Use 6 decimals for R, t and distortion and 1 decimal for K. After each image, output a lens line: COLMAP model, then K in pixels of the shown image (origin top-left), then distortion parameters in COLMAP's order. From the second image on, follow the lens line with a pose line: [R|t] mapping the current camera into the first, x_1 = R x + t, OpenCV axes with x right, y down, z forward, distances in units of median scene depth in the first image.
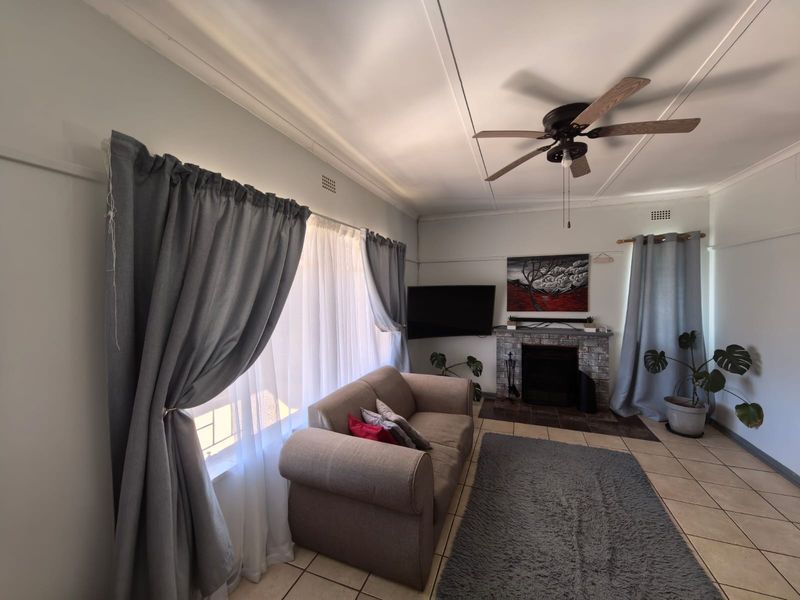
lens RADIAL K [[306.4, 0, 405.3], [0, 306.4, 294.2], [0, 0, 1]] dist [-0.020862, 0.012723]
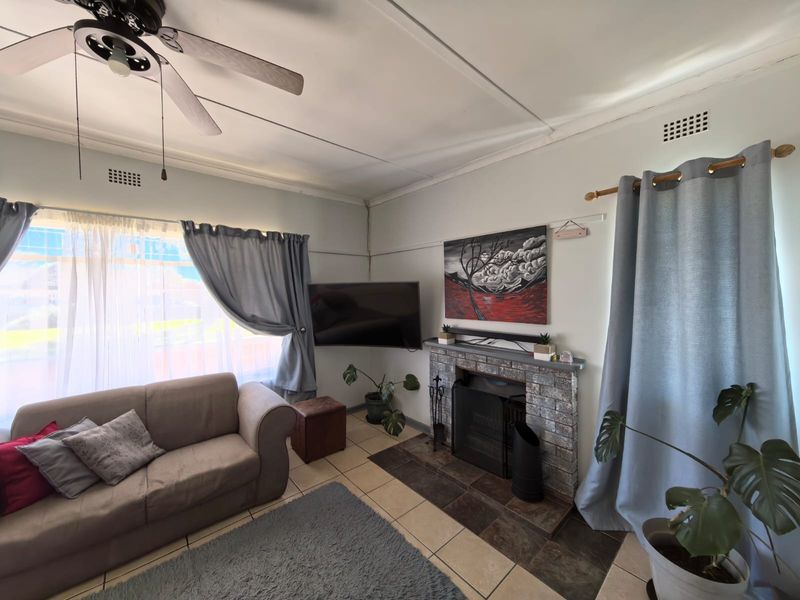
lens RADIAL K [[306.4, 0, 405.3], [0, 306.4, 294.2], [0, 0, 1]] dist [-0.020862, 0.012723]
pose [[0.888061, 0.006255, -0.459684, 0.620740], [-0.005162, 0.999980, 0.003635, -0.001230], [0.459697, -0.000855, 0.888075, 0.353250]]
